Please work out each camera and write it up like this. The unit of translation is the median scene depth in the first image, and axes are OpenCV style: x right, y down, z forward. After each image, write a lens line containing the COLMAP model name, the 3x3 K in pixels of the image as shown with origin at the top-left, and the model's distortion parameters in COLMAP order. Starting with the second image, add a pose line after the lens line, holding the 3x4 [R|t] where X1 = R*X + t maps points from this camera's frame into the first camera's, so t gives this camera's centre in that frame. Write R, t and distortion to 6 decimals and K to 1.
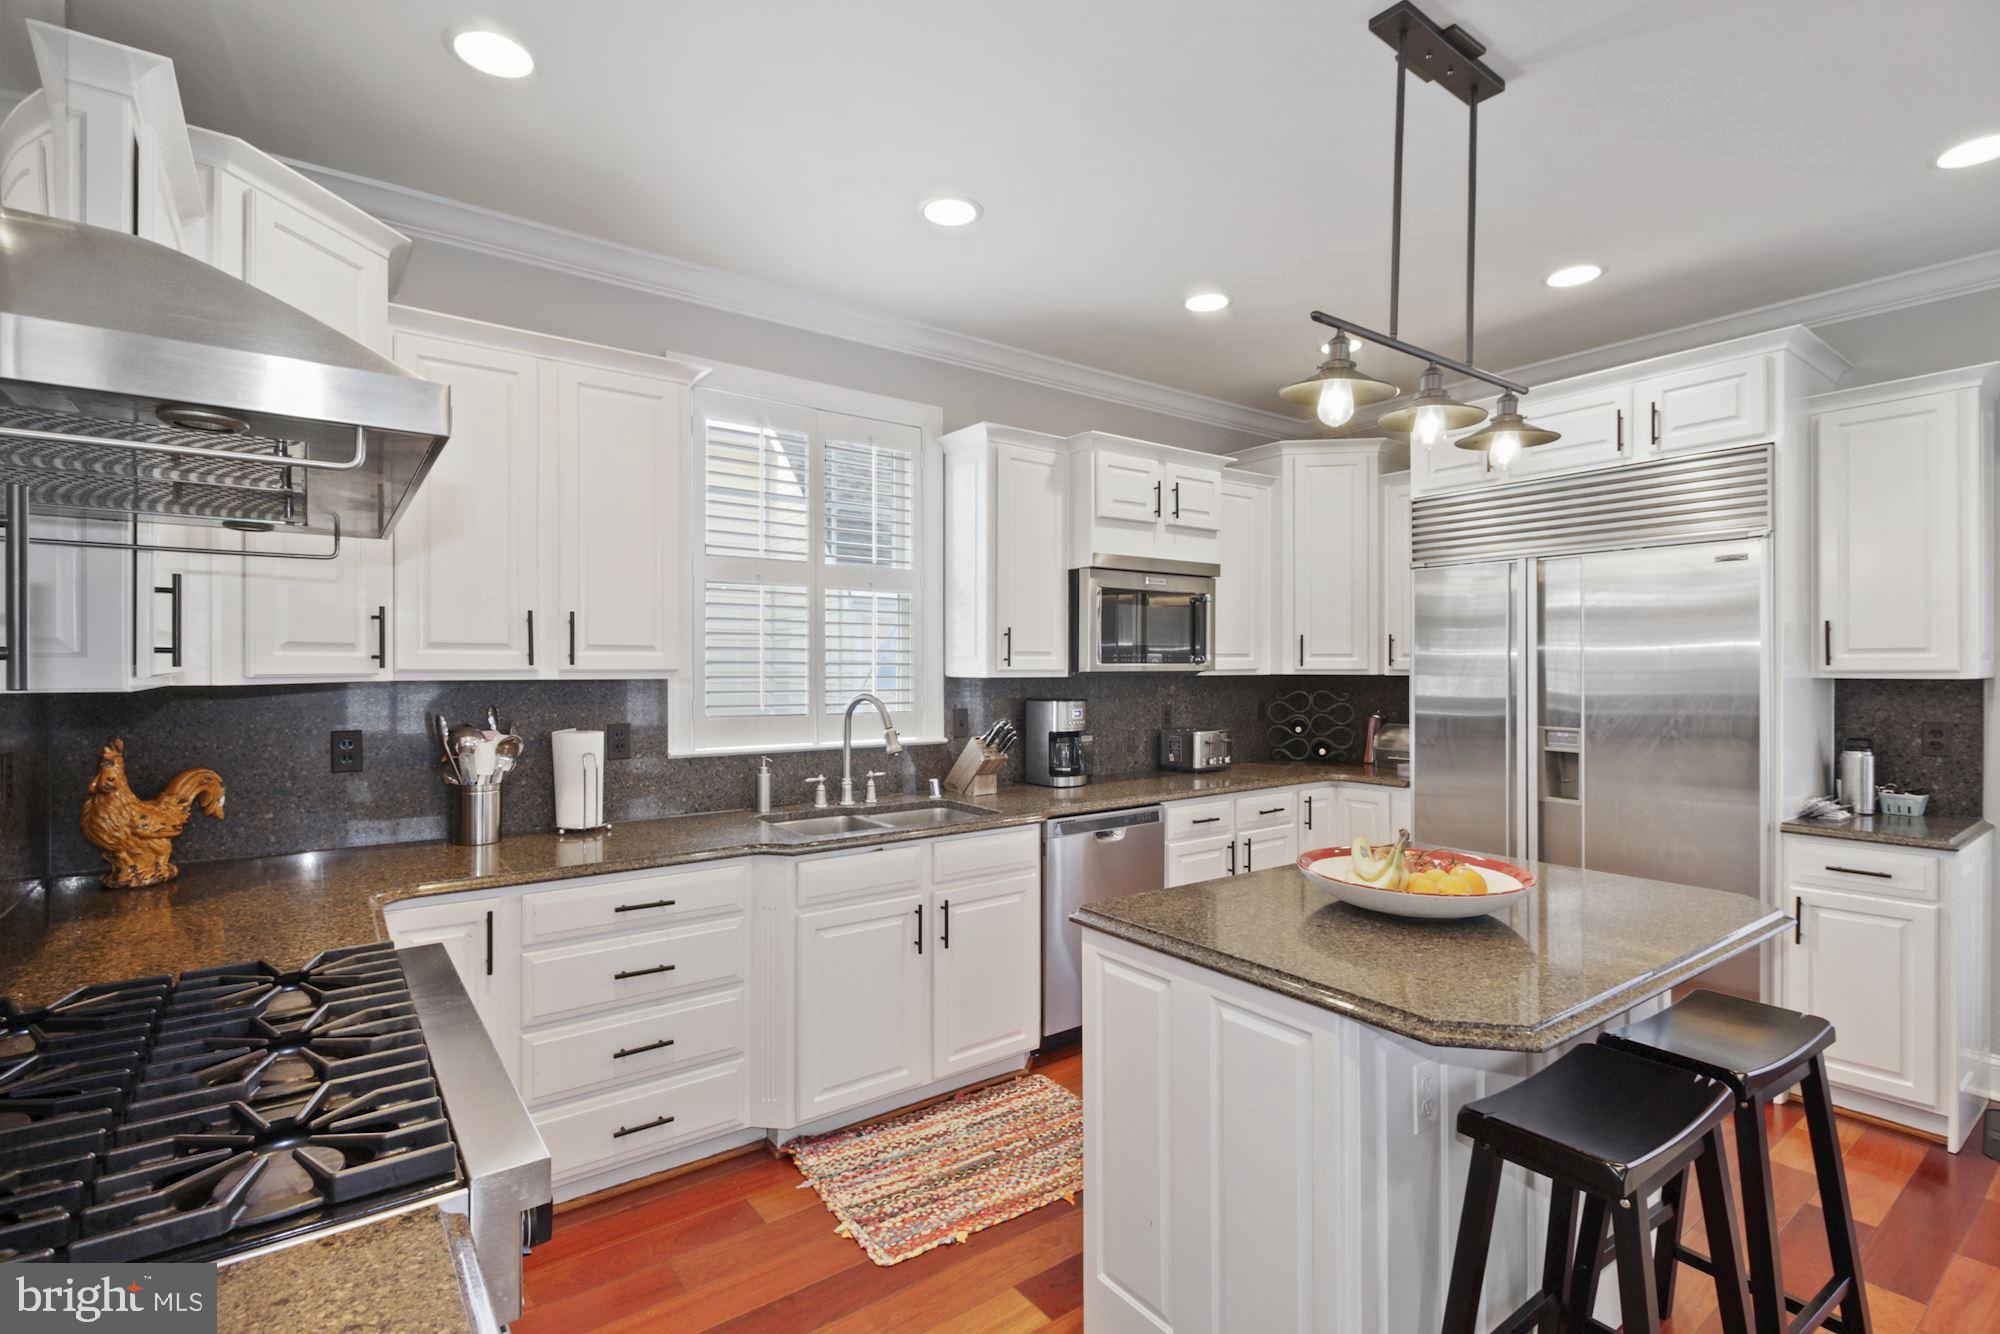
lens RADIAL K [[910.3, 0, 970.1], [0, 910.3, 662.4], [0, 0, 1]] dist [0.004131, 0.000828]
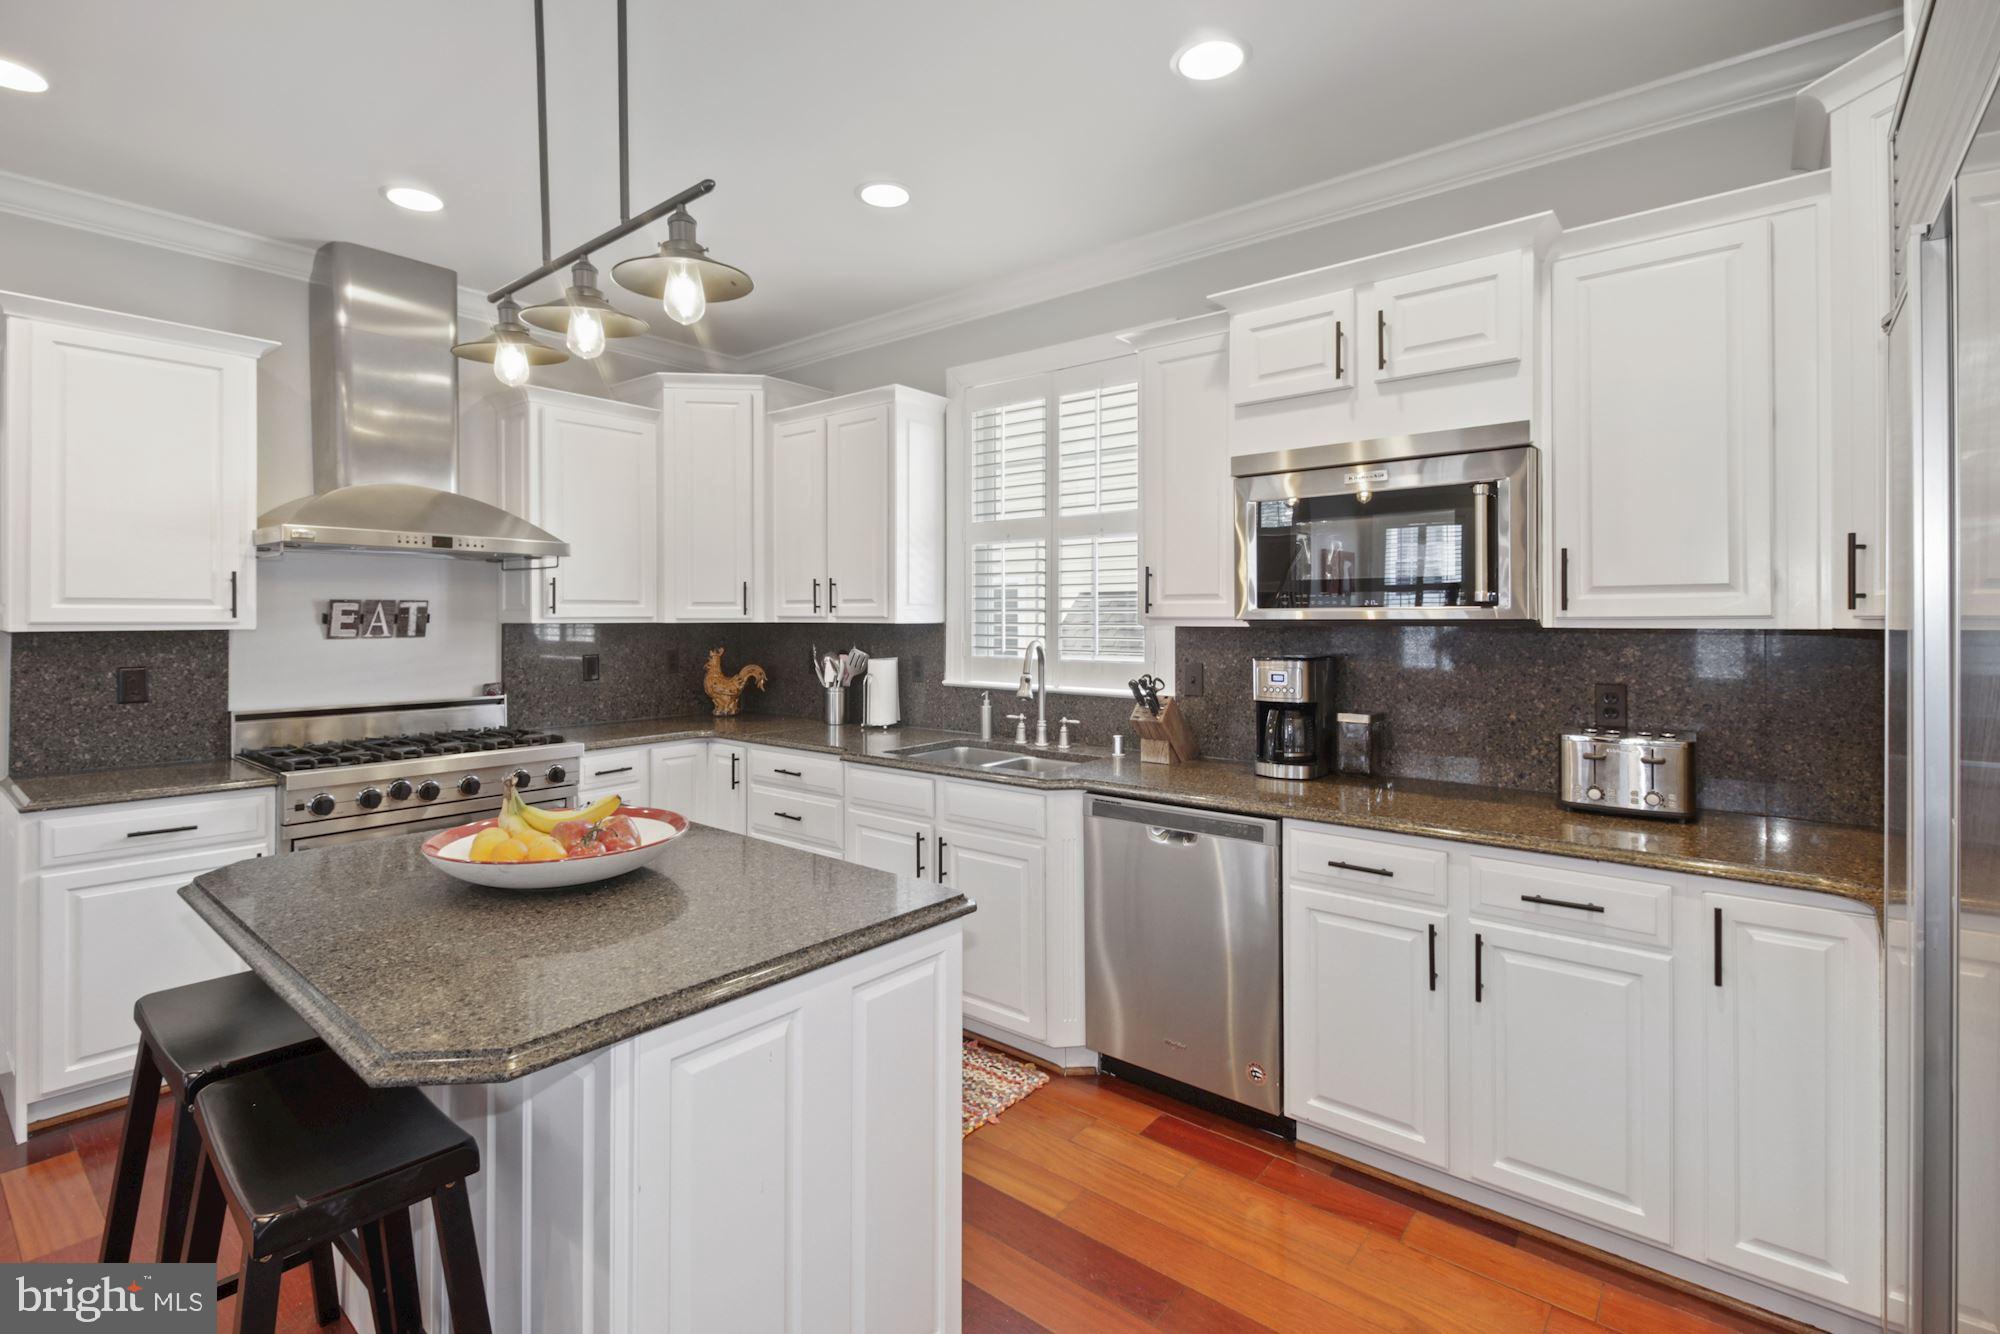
lens RADIAL K [[930.3, 0, 973.5], [0, 930.3, 613.5], [0, 0, 1]] dist [-0.002737, -0.001395]
pose [[0.240931, -0.003602, -0.970535, 0.894284], [0.004240, 0.999987, -0.002659, 0.007165], [0.970533, -0.003474, 0.240944, 0.680069]]
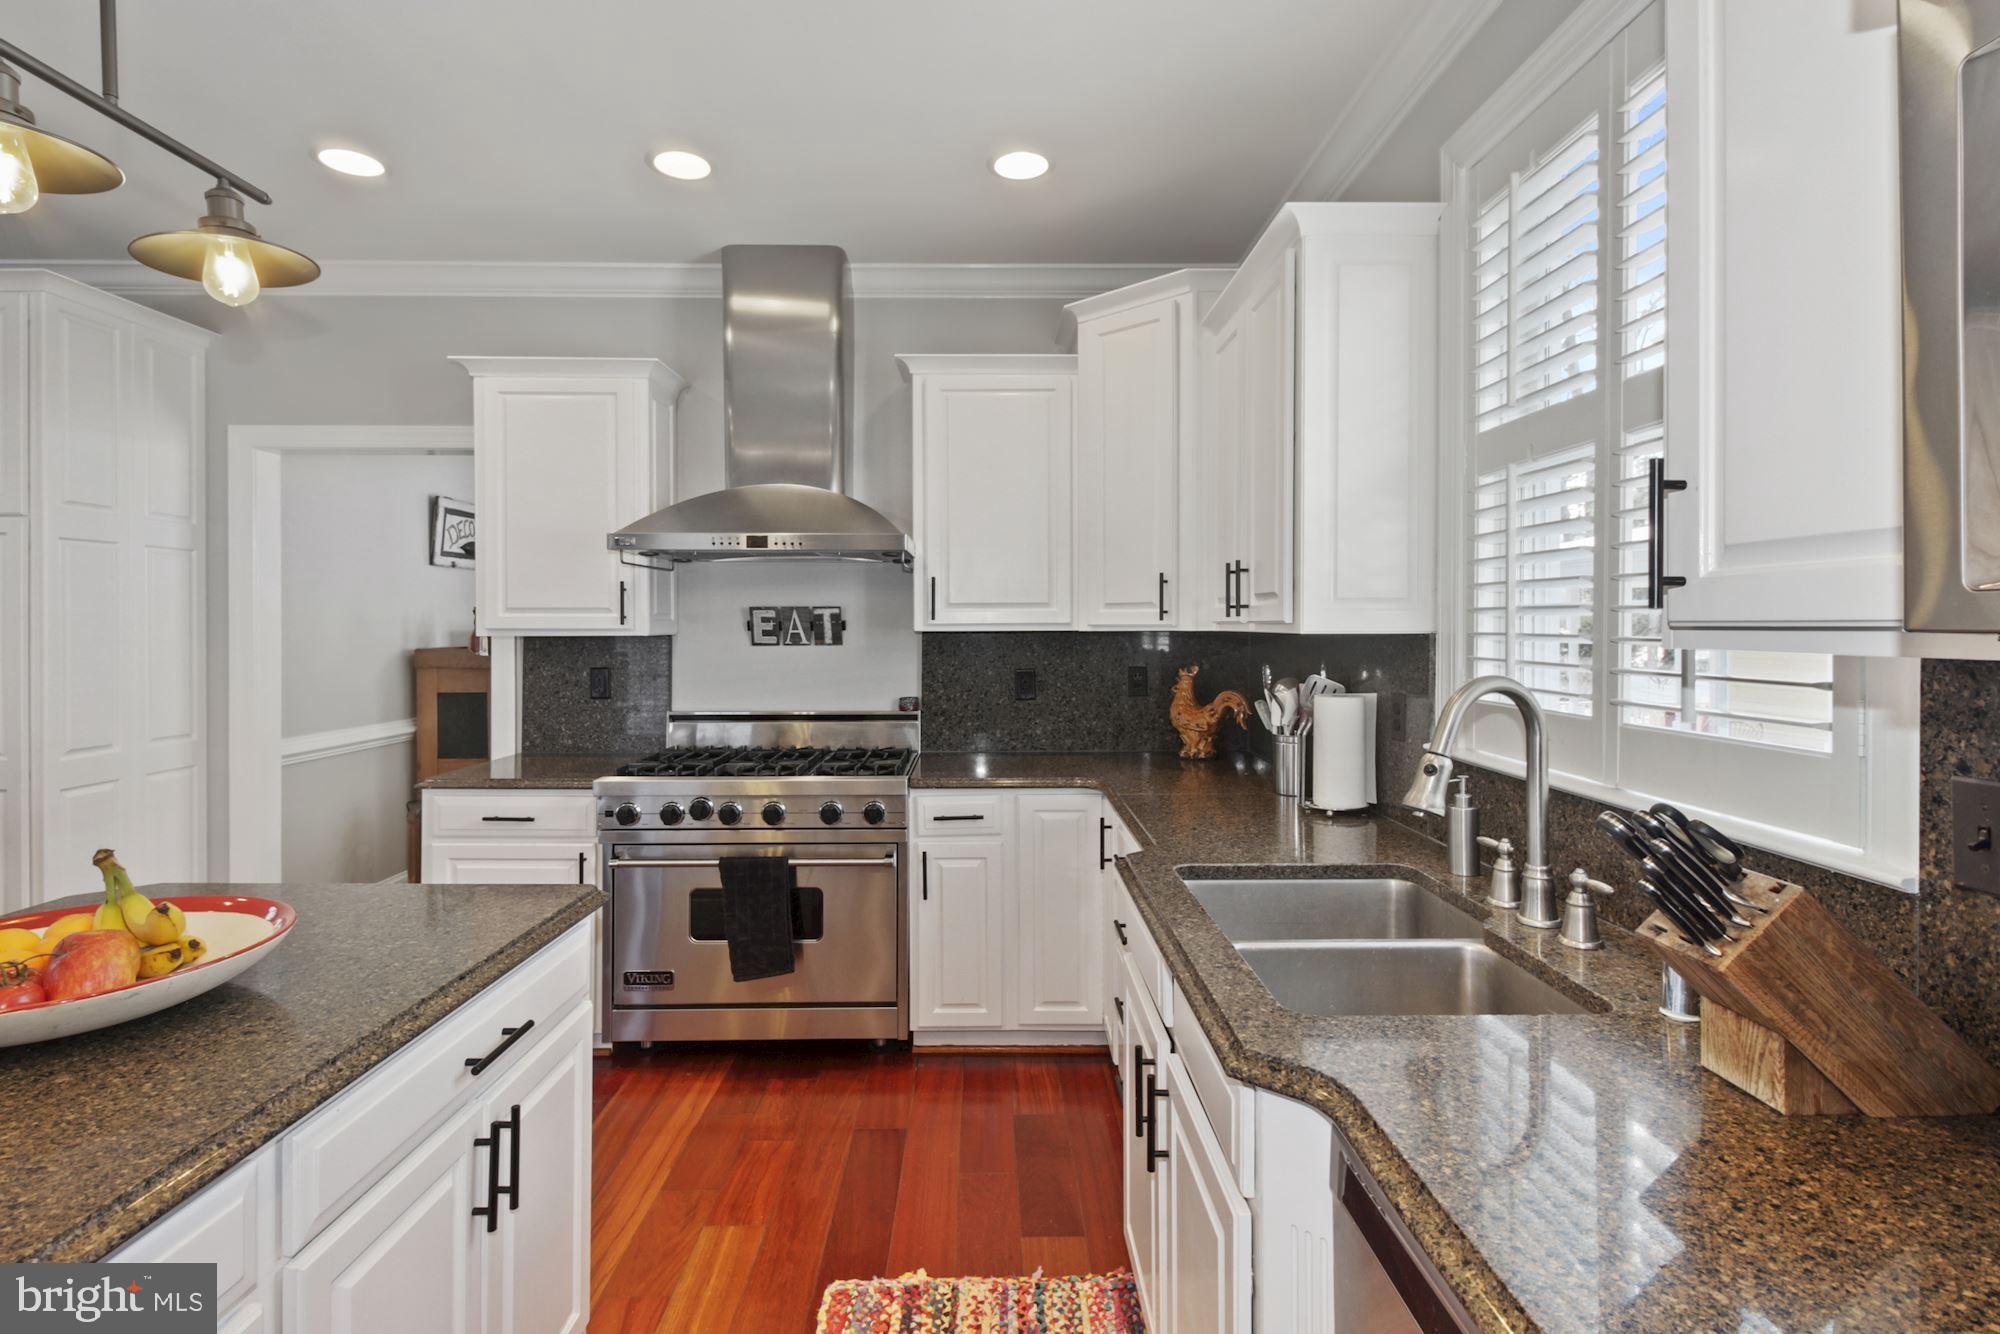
lens RADIAL K [[925.8, 0, 965.8], [0, 925.8, 630.8], [0, 0, 1]] dist [0.004246, -0.000073]
pose [[-0.592973, 0.006181, -0.805199, 0.401928], [0.004895, 0.999980, 0.004071, 0.009802], [0.805208, -0.001527, -0.592991, 1.062748]]
